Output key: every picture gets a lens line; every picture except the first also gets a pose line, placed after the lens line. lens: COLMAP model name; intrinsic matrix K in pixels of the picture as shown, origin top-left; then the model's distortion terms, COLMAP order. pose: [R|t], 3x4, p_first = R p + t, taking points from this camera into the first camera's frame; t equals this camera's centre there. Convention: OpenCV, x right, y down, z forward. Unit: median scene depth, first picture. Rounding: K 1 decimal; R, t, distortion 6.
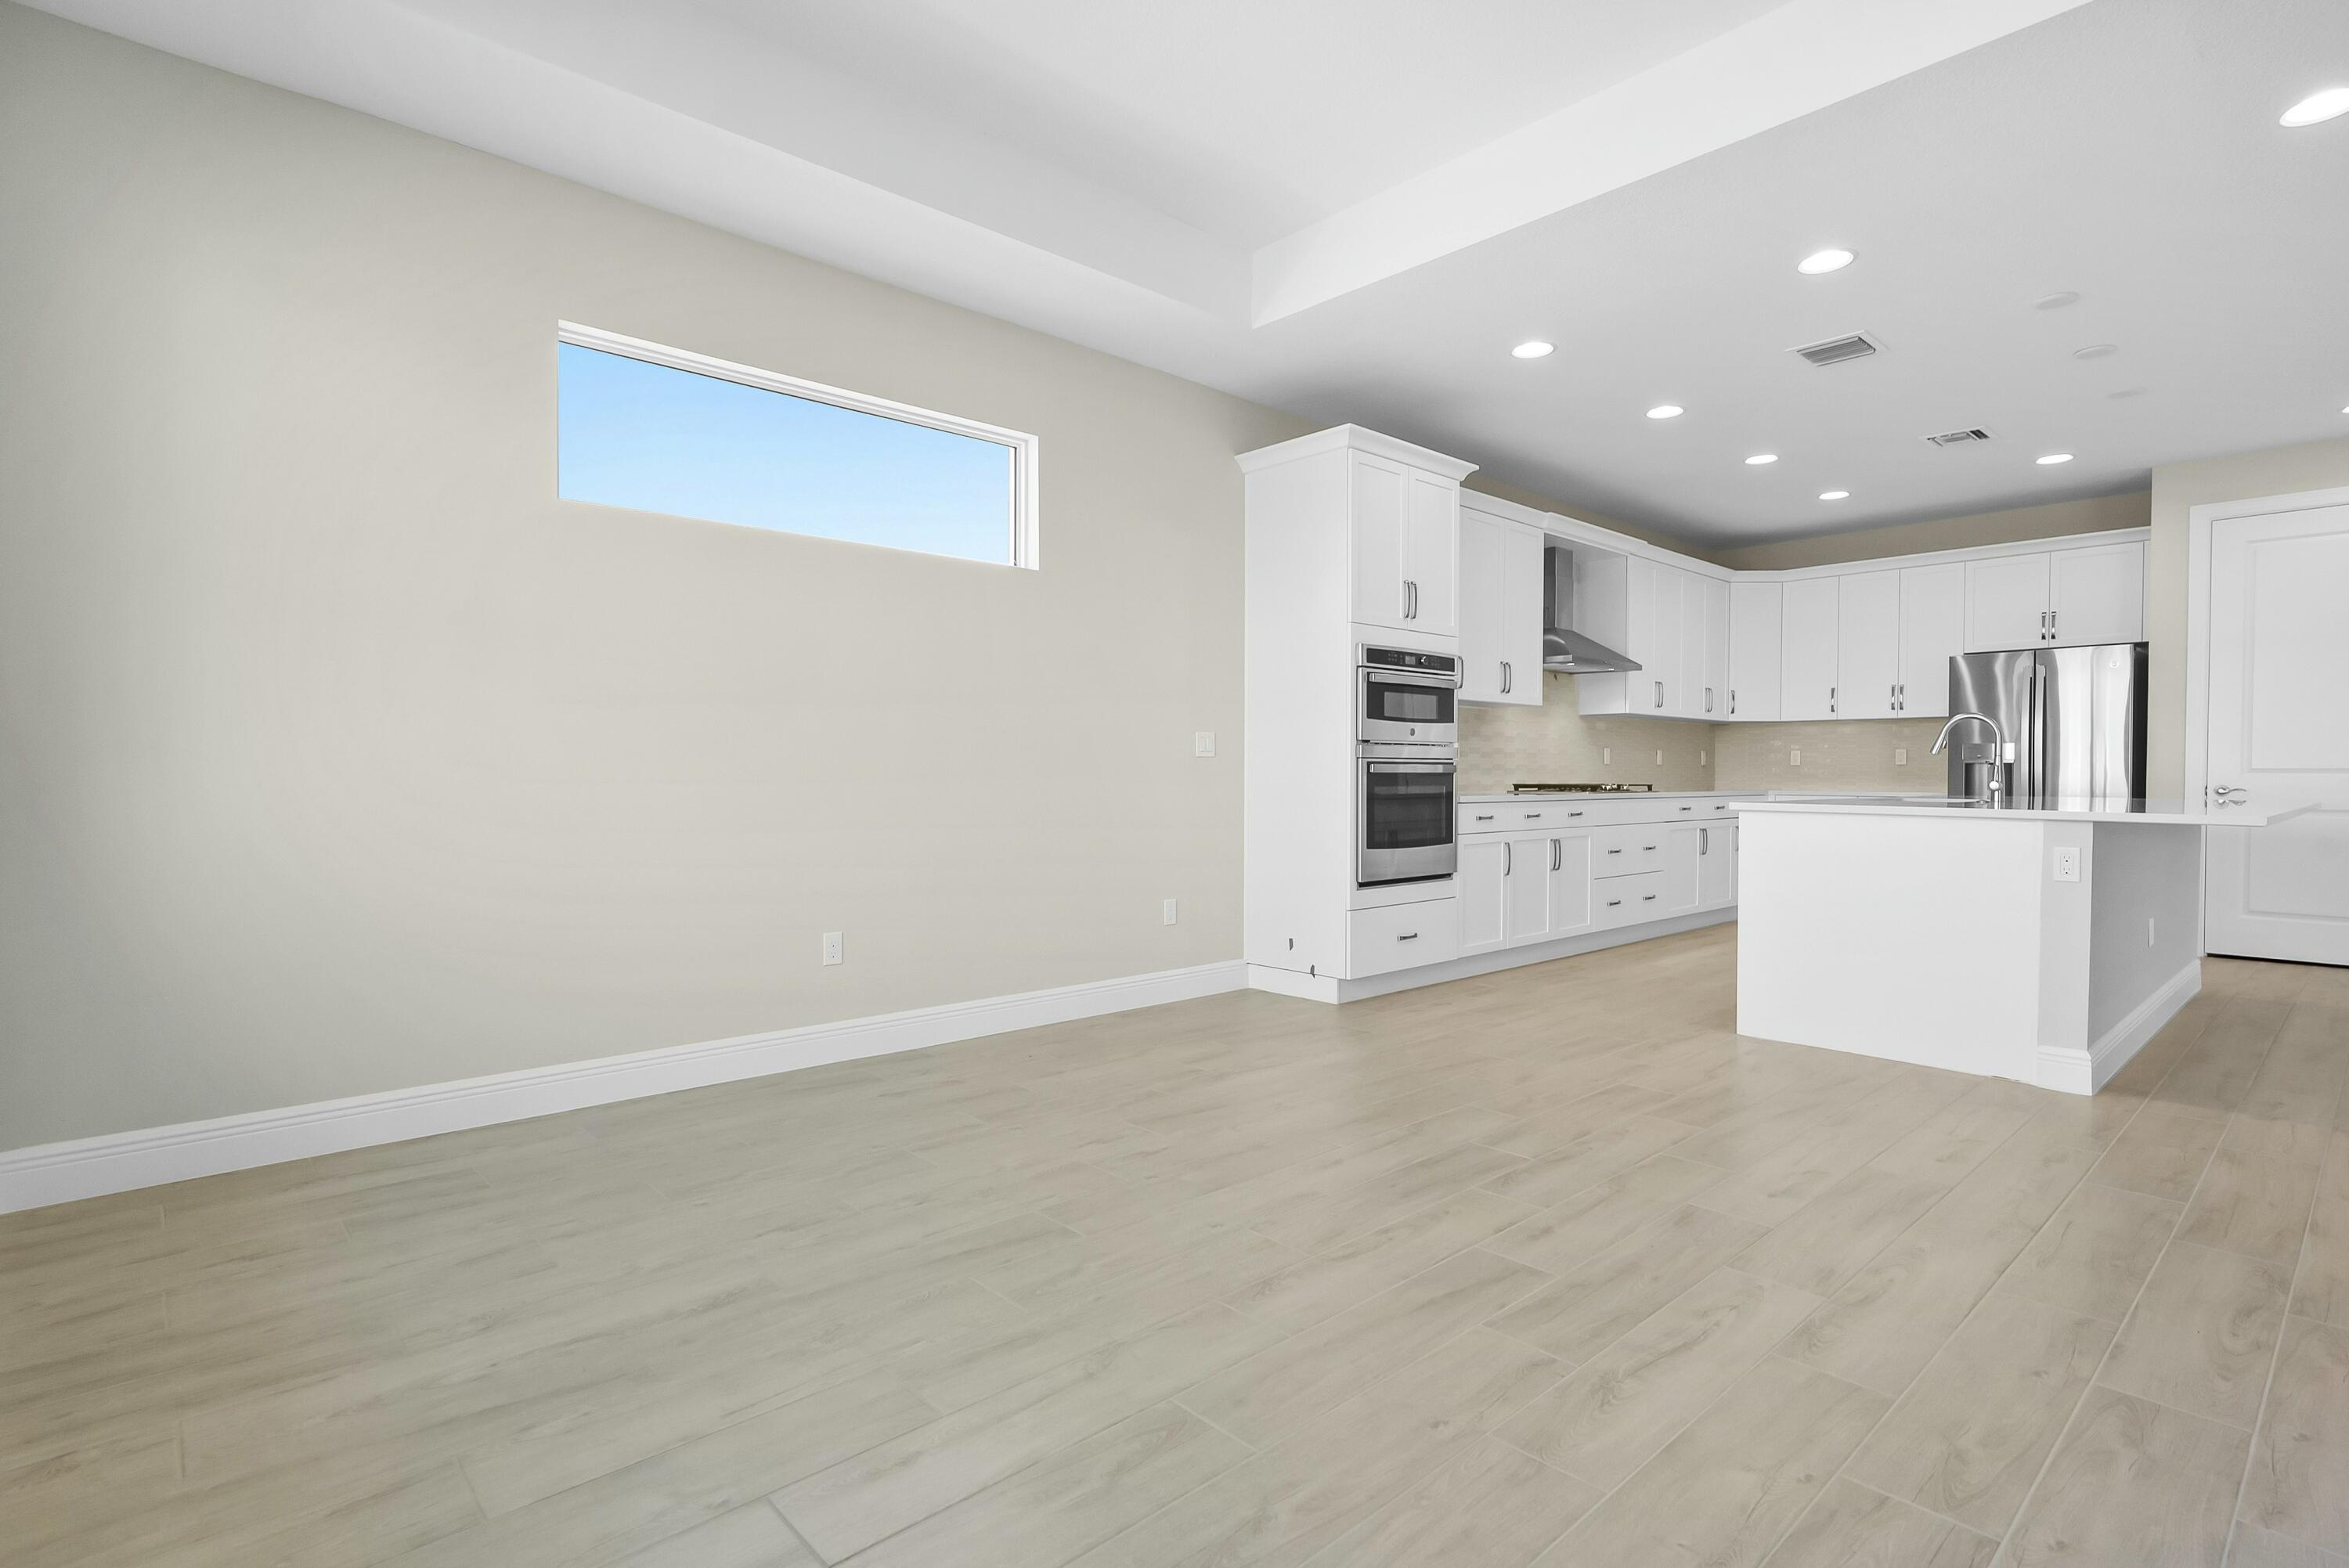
lens RADIAL K [[1129.1, 0, 1174.5], [0, 1129.1, 784.0], [0, 0, 1]] dist [0.000126, 0.000344]
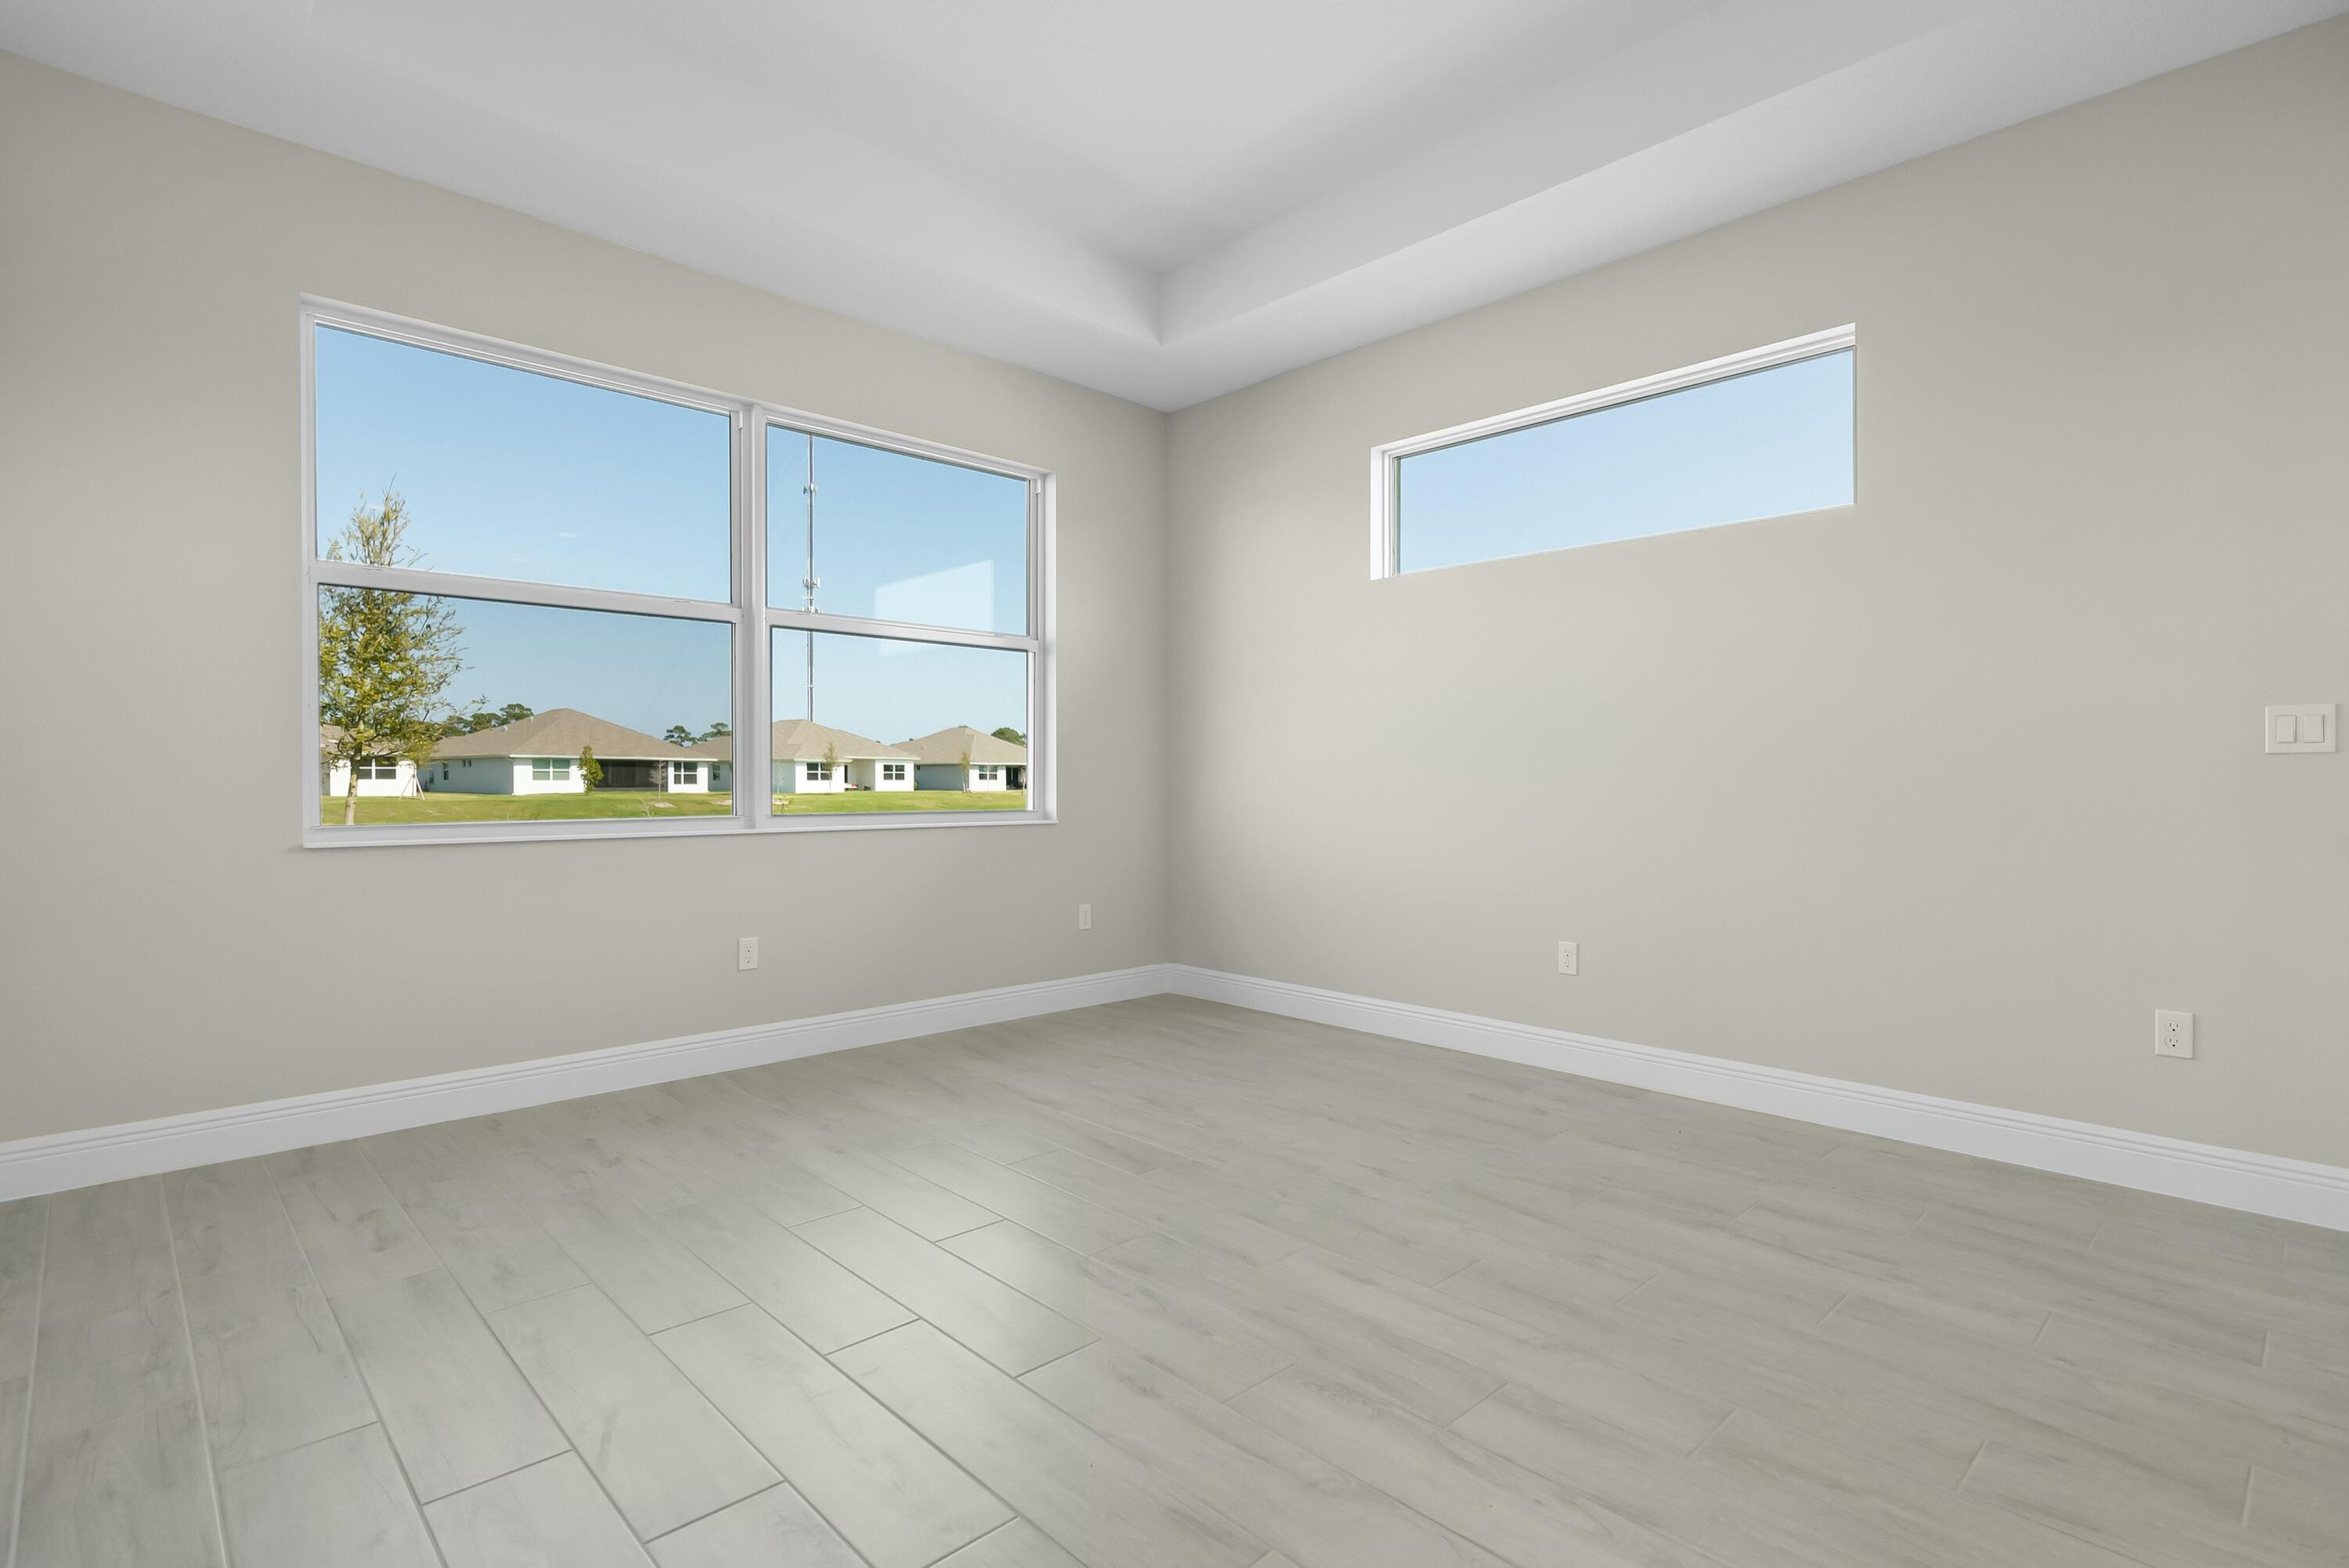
lens RADIAL K [[1138.1, 0, 1174.5], [0, 1138.1, 784.0], [0, 0, 1]] dist [-0.000943, -0.000612]
pose [[0.022002, 0.006492, -0.999737, 0.502014], [-0.009920, 0.999931, 0.006275, -0.007226], [0.999709, 0.009780, 0.022065, 0.458196]]
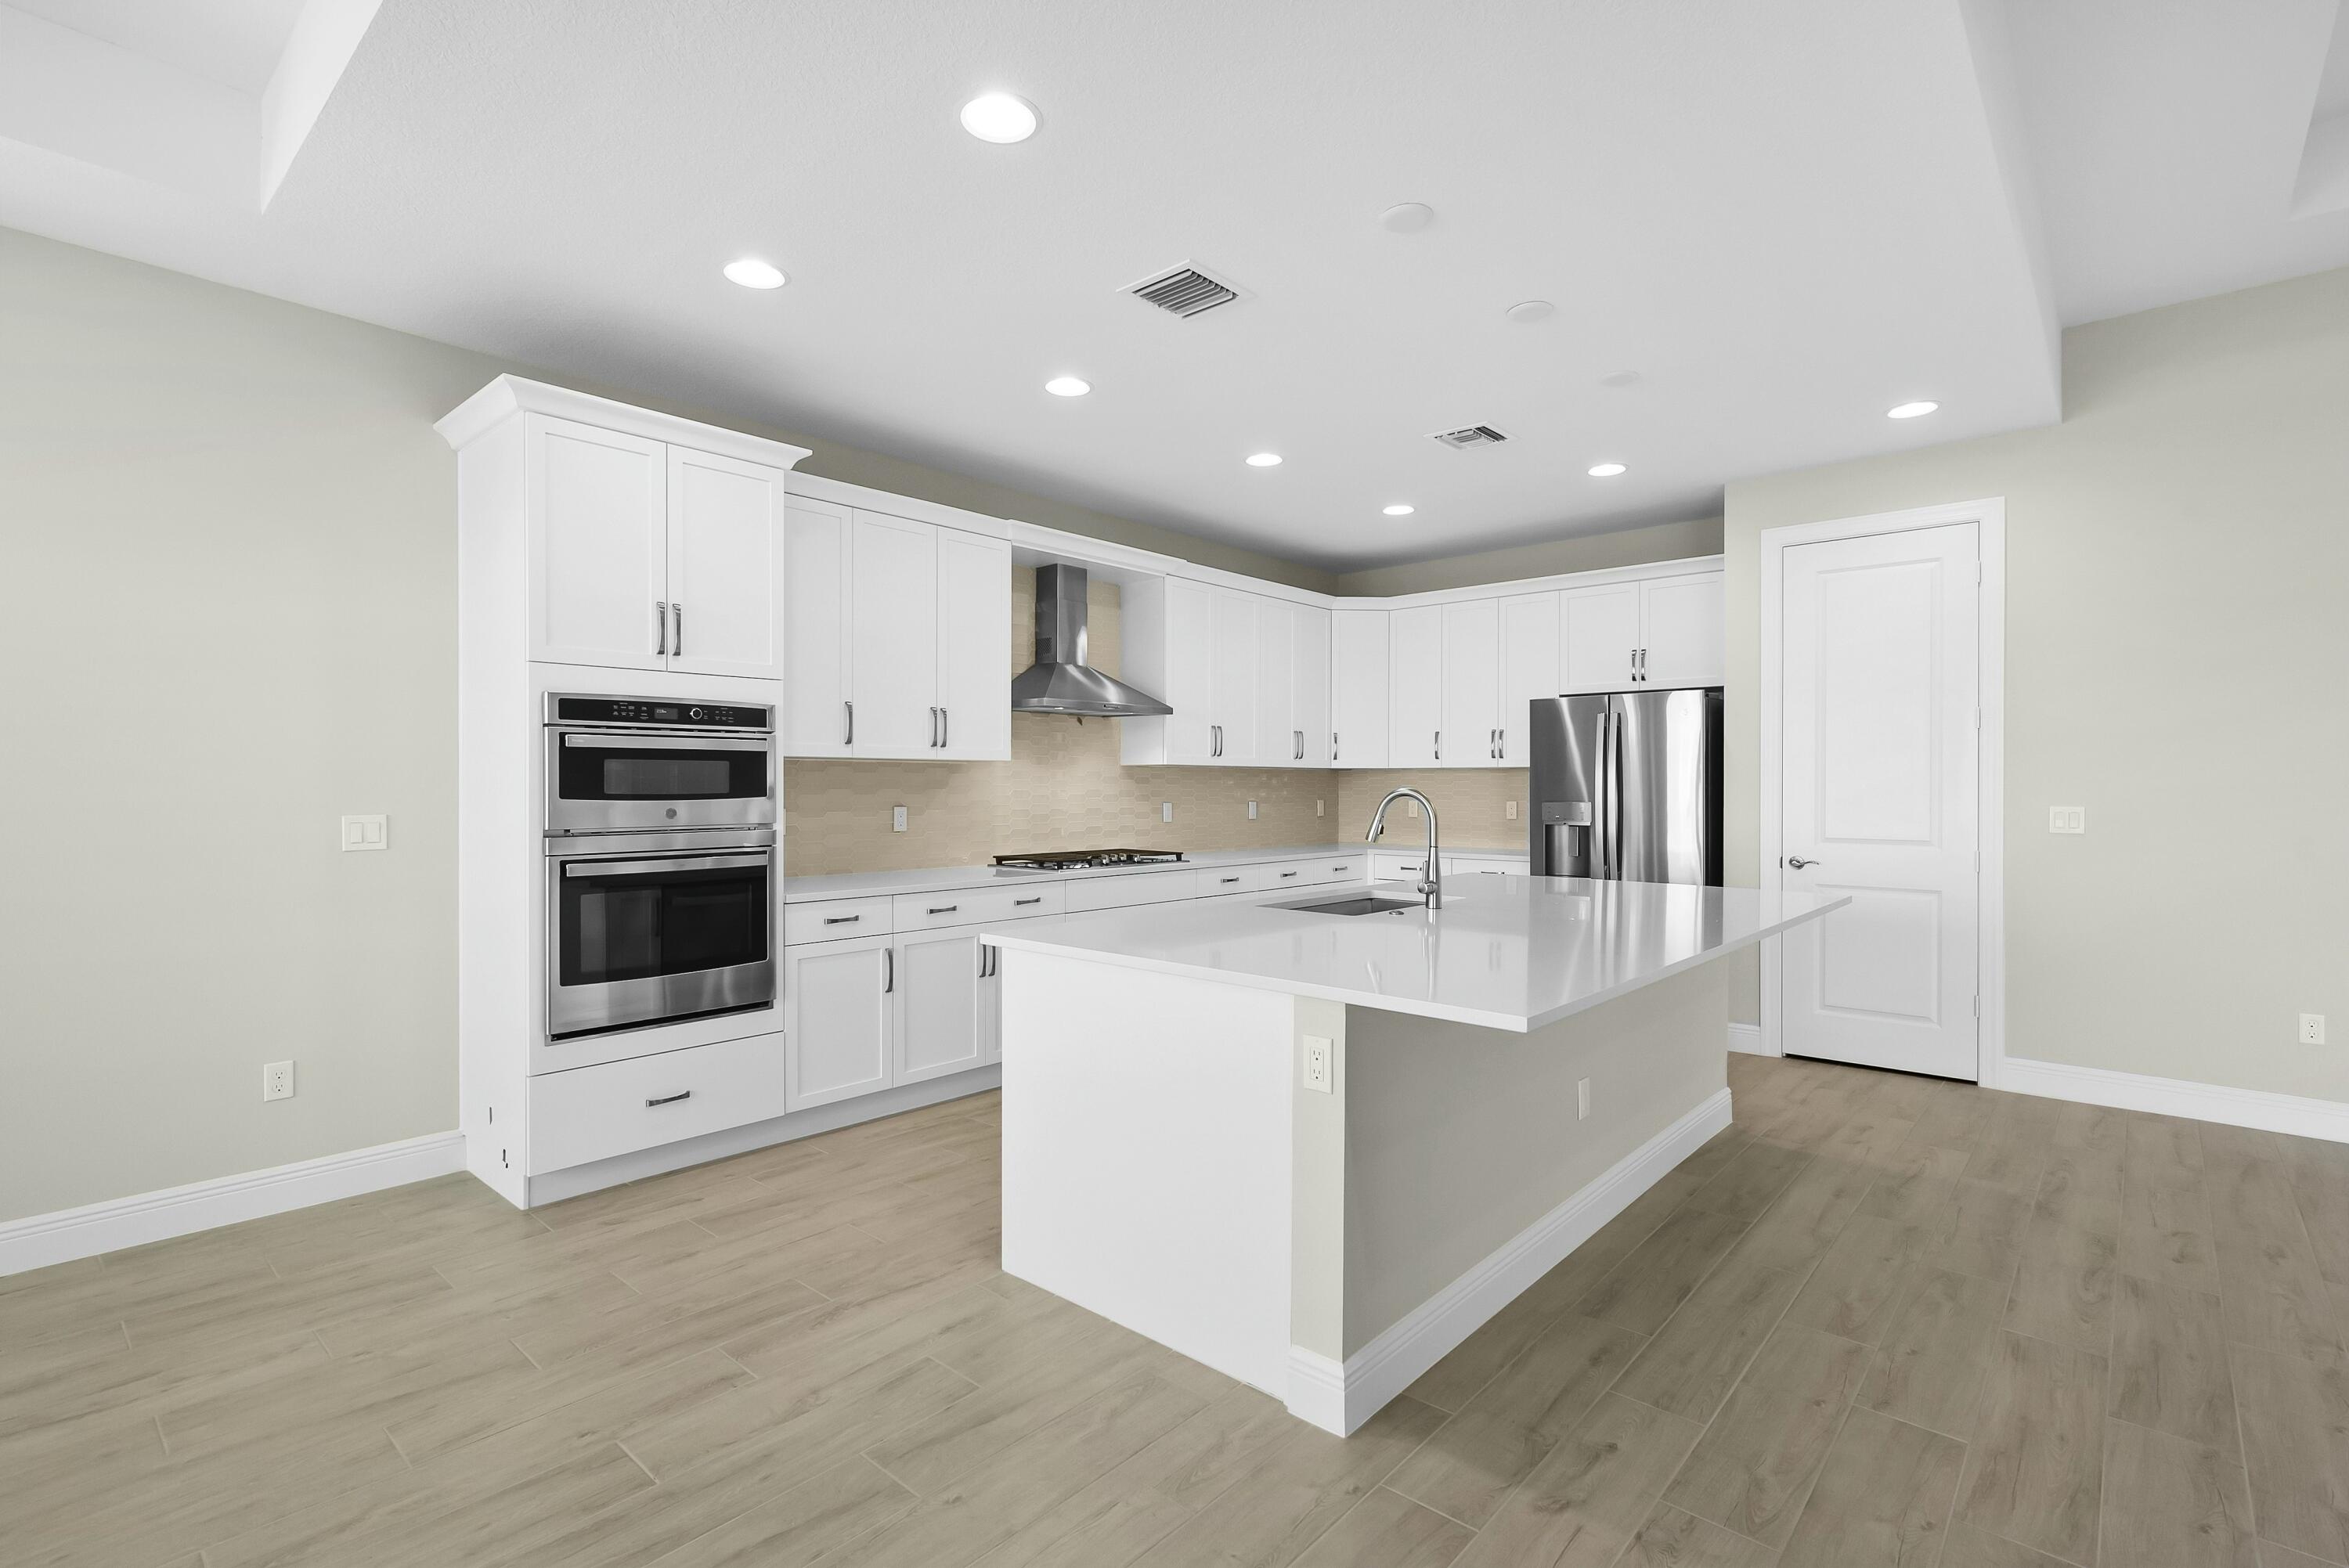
lens RADIAL K [[1085.8, 0, 1174.5], [0, 1085.8, 784.0], [0, 0, 1]] dist [0.002883, 0.000574]
pose [[0.994872, -0.002067, 0.101125, 0.433034], [0.003114, 0.999943, -0.010199, -0.053553], [-0.101099, 0.010462, 0.994821, 0.265714]]
